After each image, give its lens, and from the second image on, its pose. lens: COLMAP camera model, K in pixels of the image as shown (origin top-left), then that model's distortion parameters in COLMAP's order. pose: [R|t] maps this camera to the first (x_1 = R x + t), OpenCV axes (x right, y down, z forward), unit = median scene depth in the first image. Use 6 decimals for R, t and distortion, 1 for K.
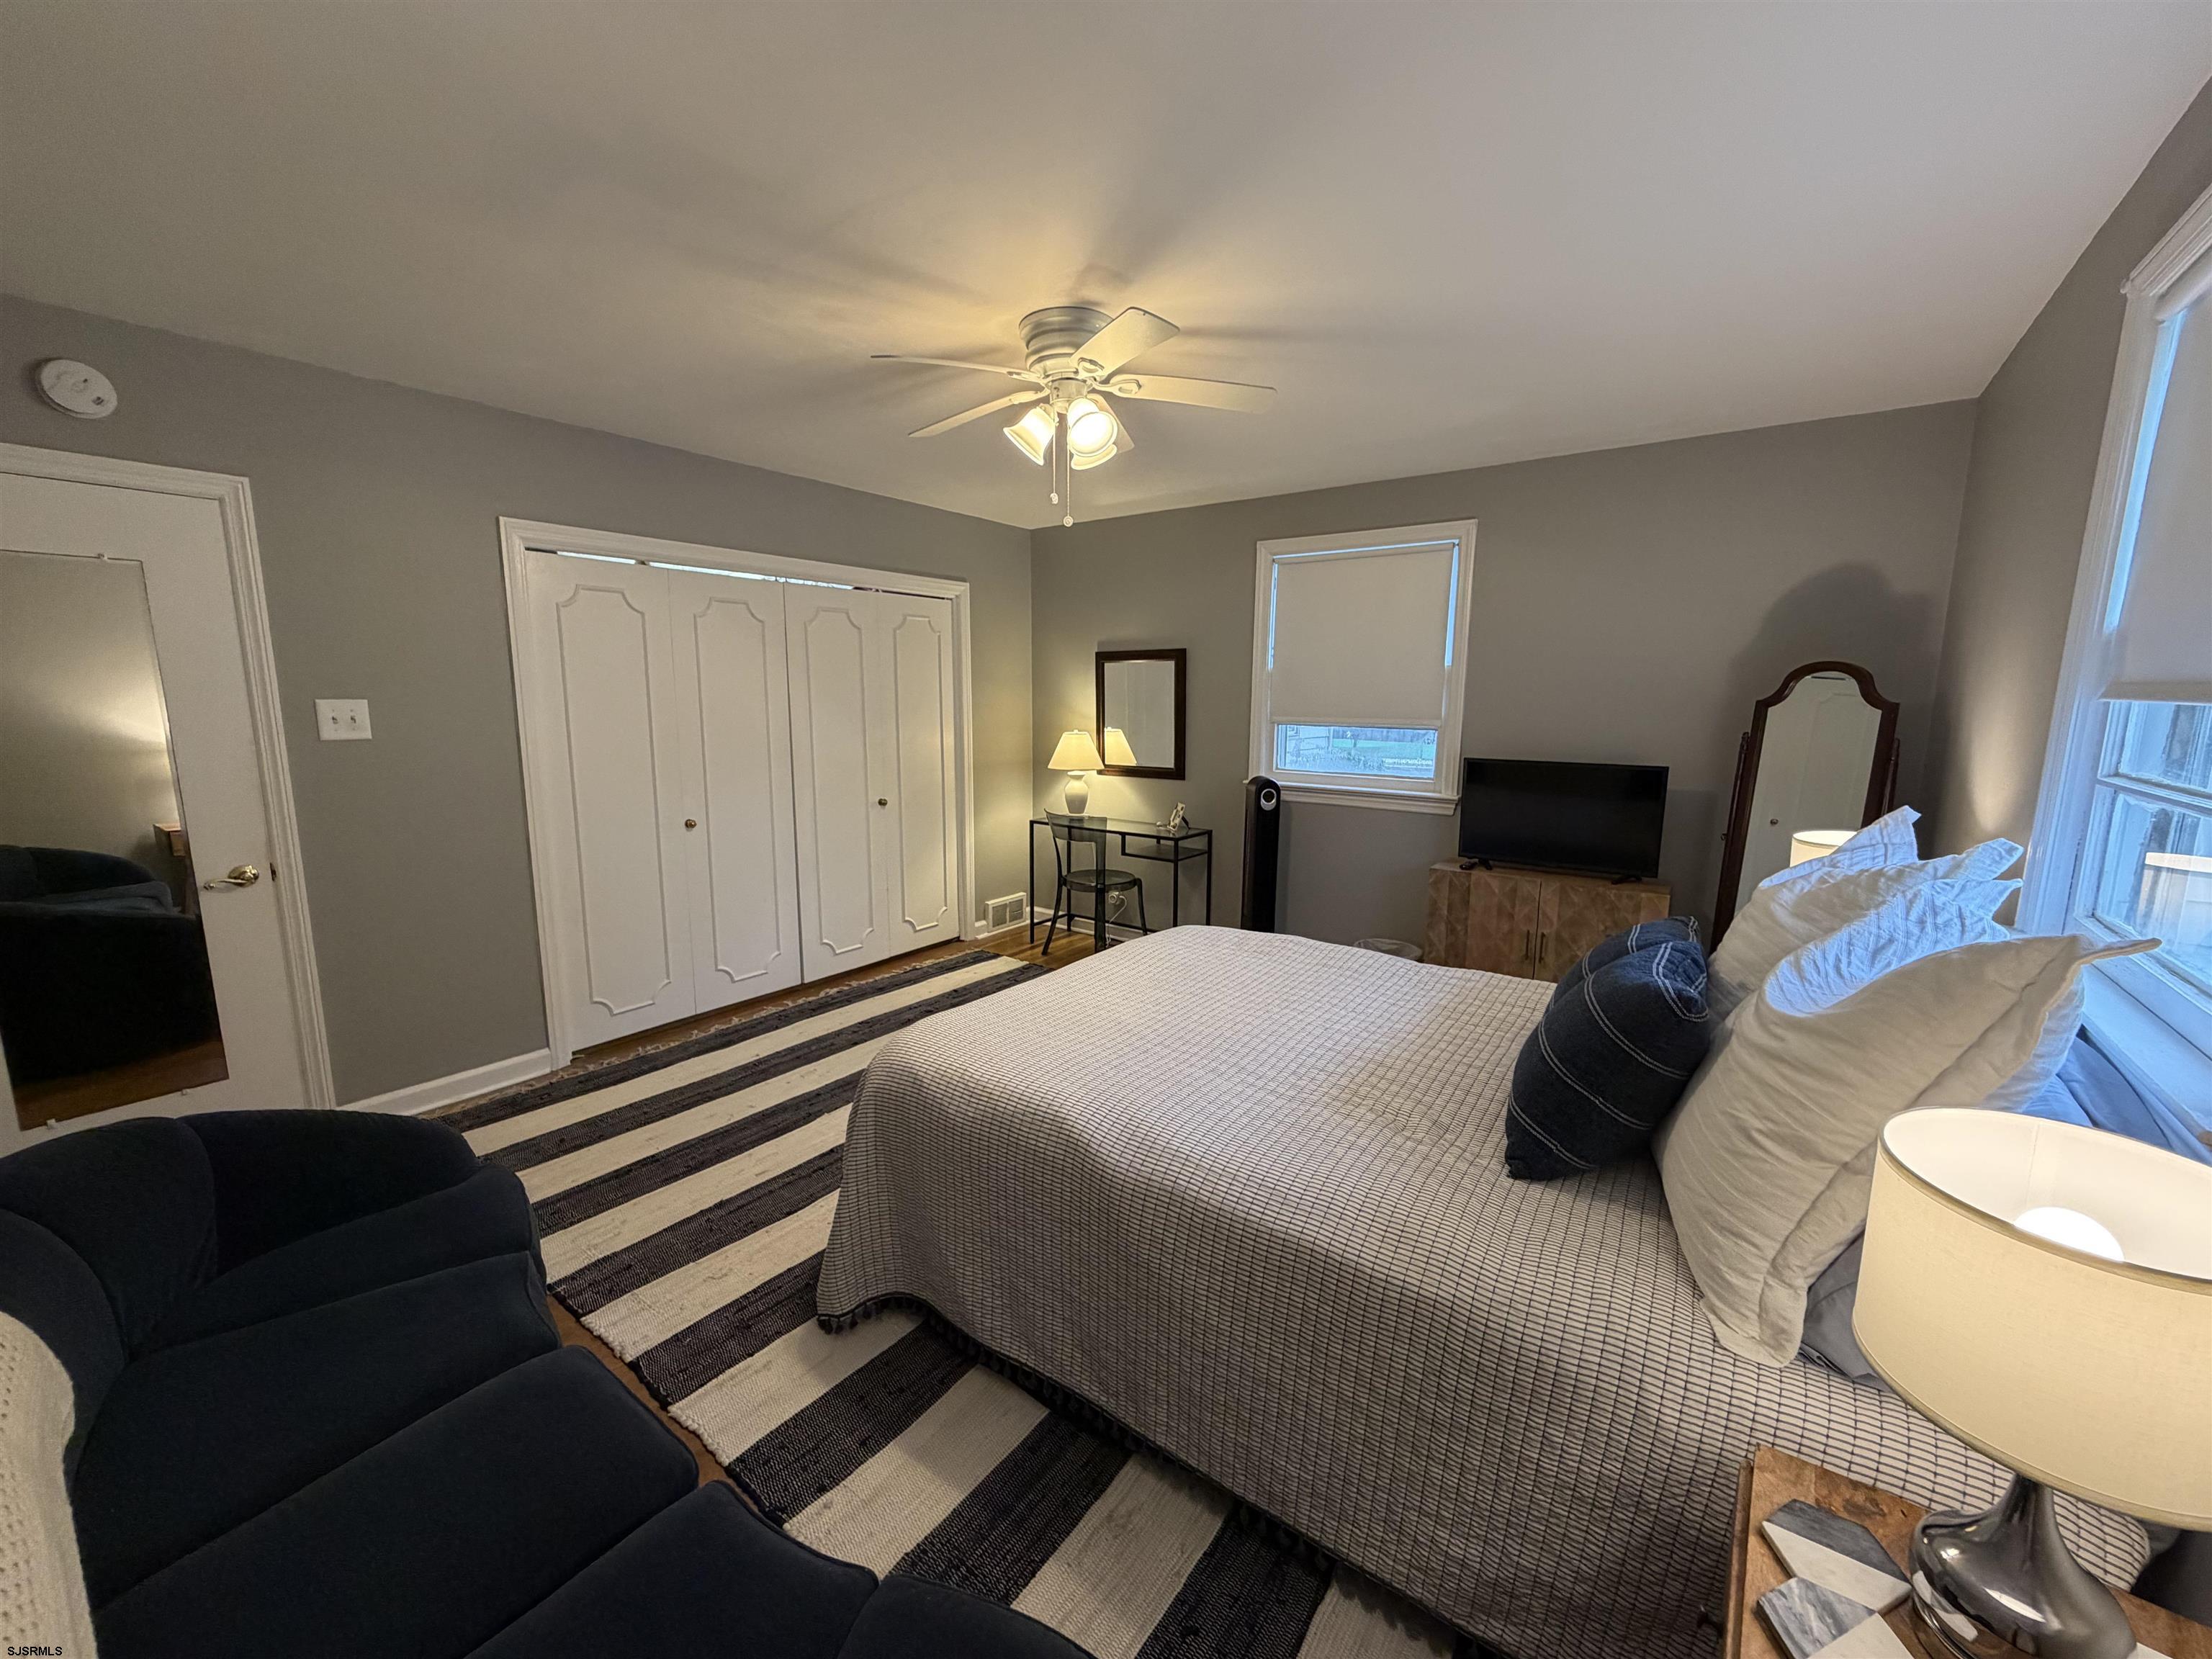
lens RADIAL K [[877.7, 0, 1096.6], [0, 877.7, 829.4], [0, 0, 1]] dist [-0.000068, 0.000127]
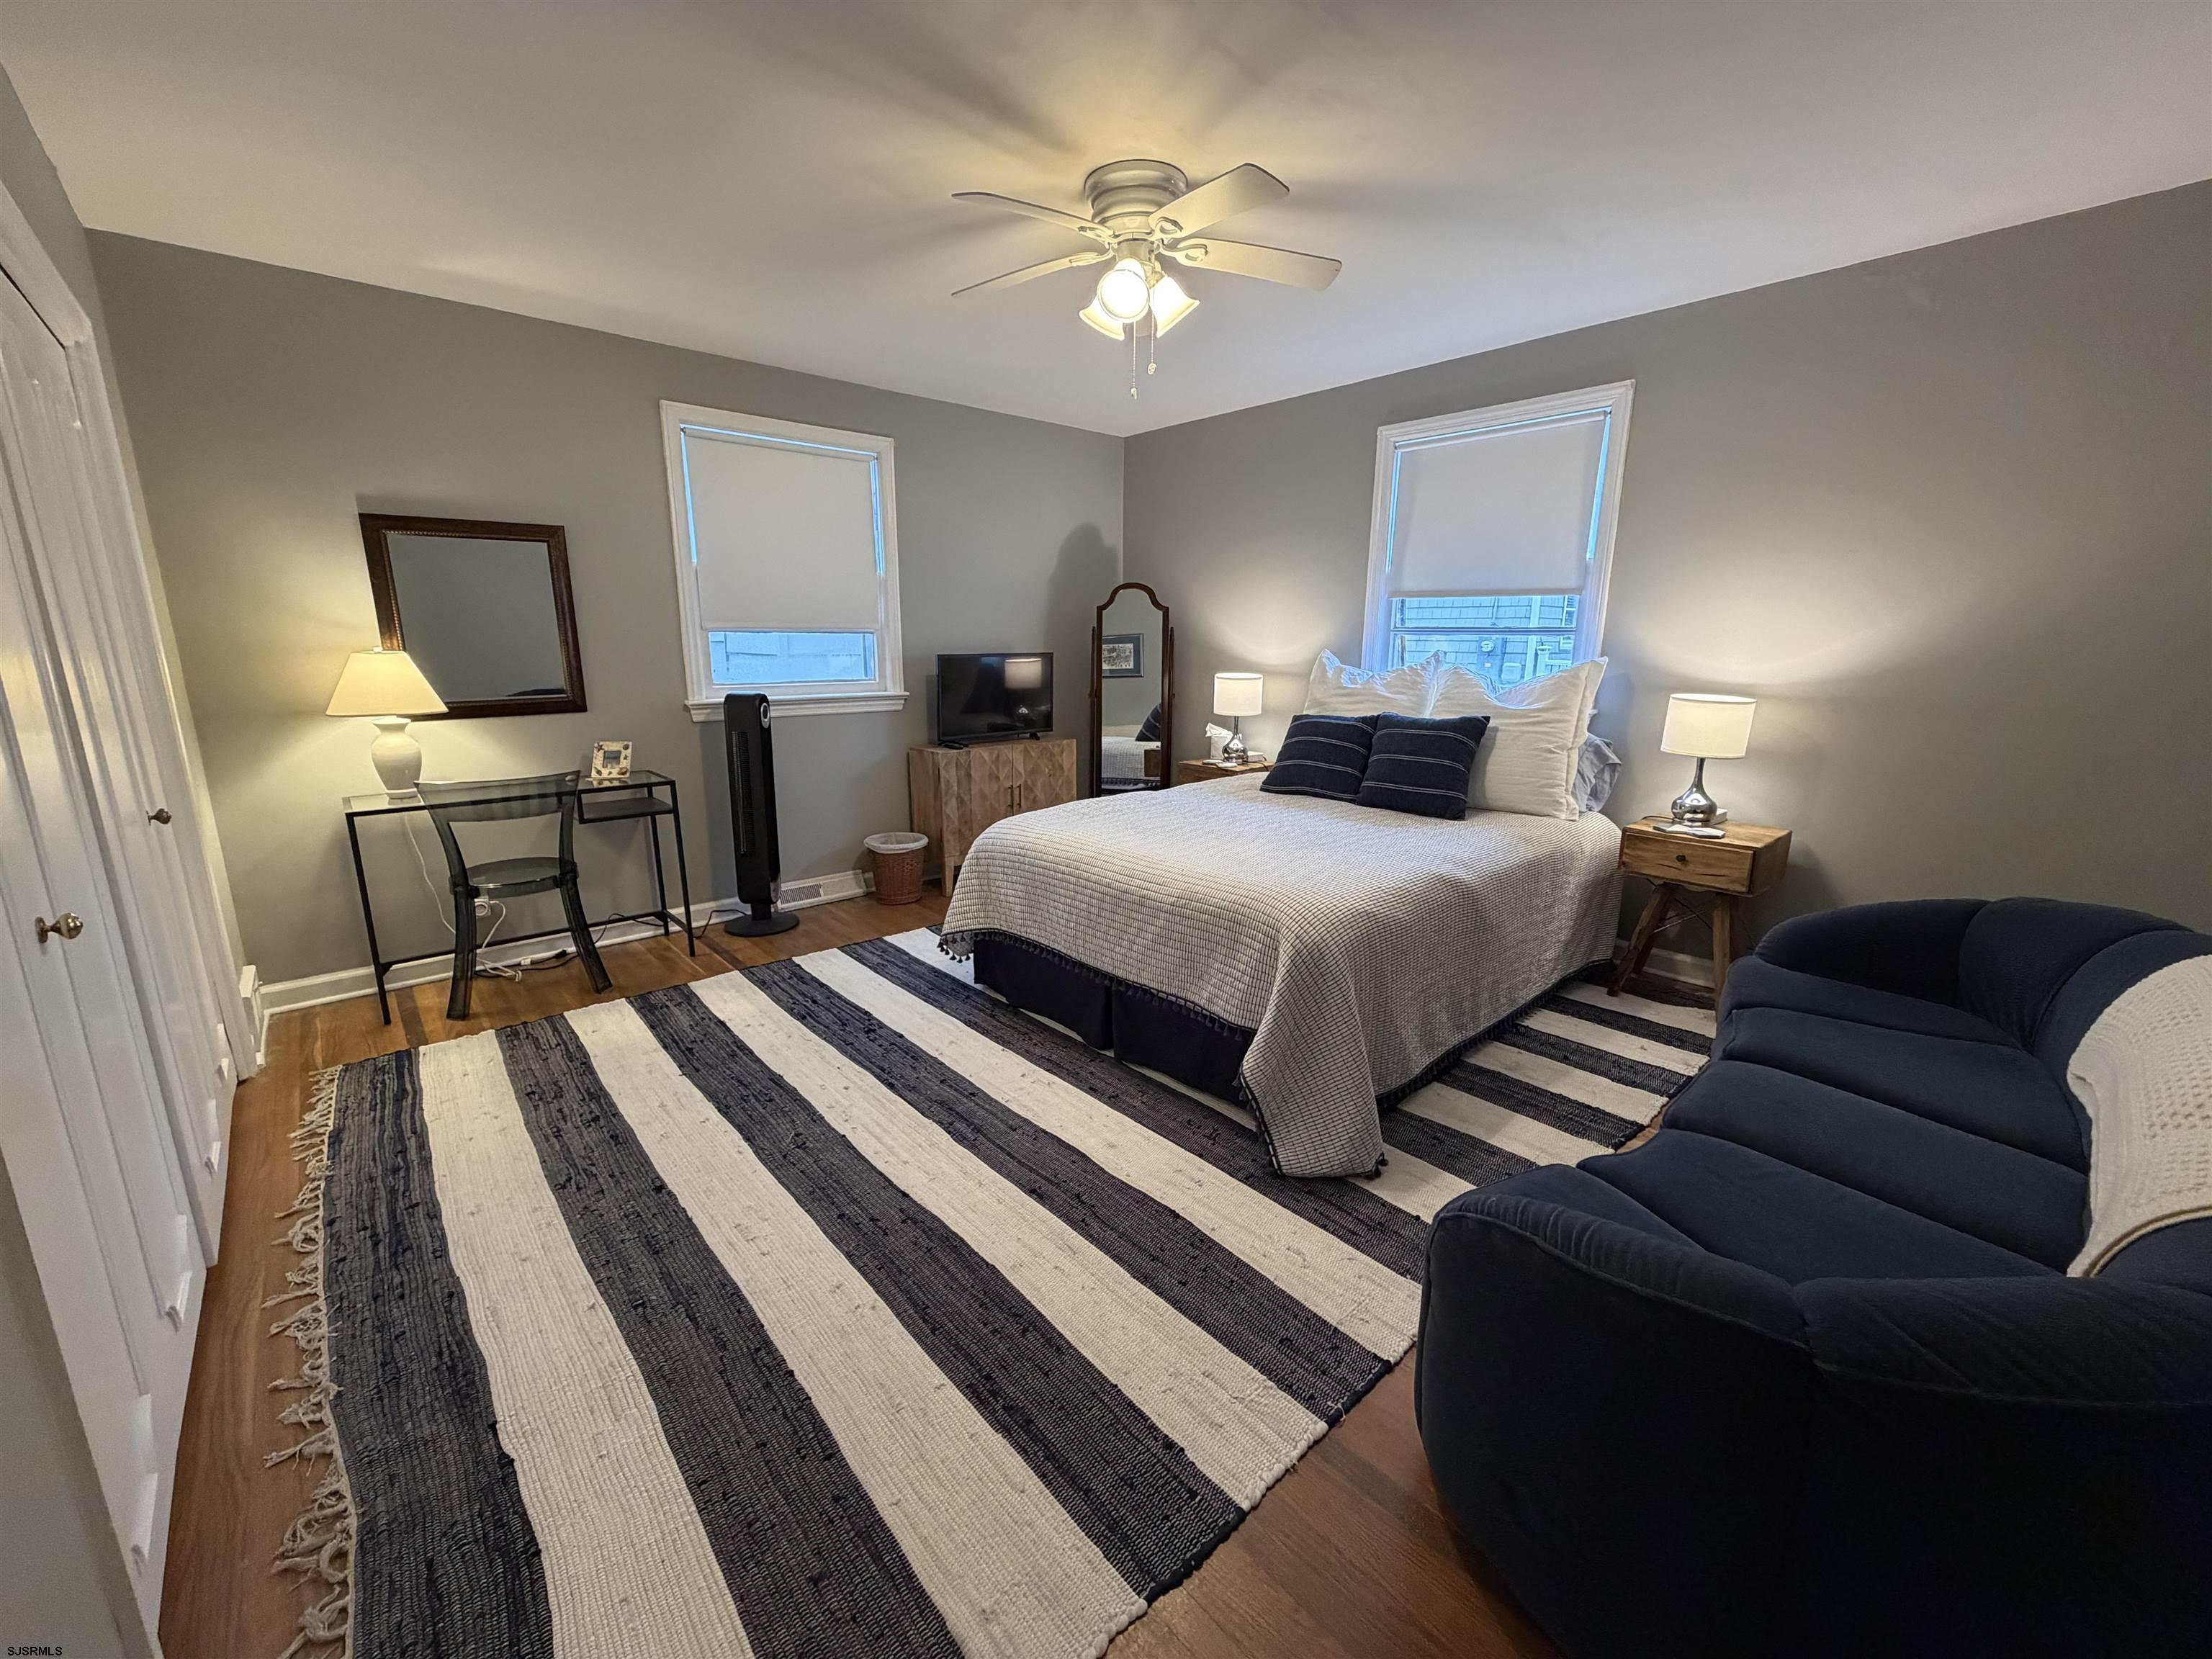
lens RADIAL K [[877.7, 0, 1096.0], [0, 877.7, 831.1], [0, 0, 1]] dist [-0.000068, 0.000127]
pose [[0.203036, -0.220533, 0.954013, -0.706151], [0.150734, 0.969733, 0.192087, -0.047572], [-0.967500, 0.104802, 0.230132, 0.567020]]
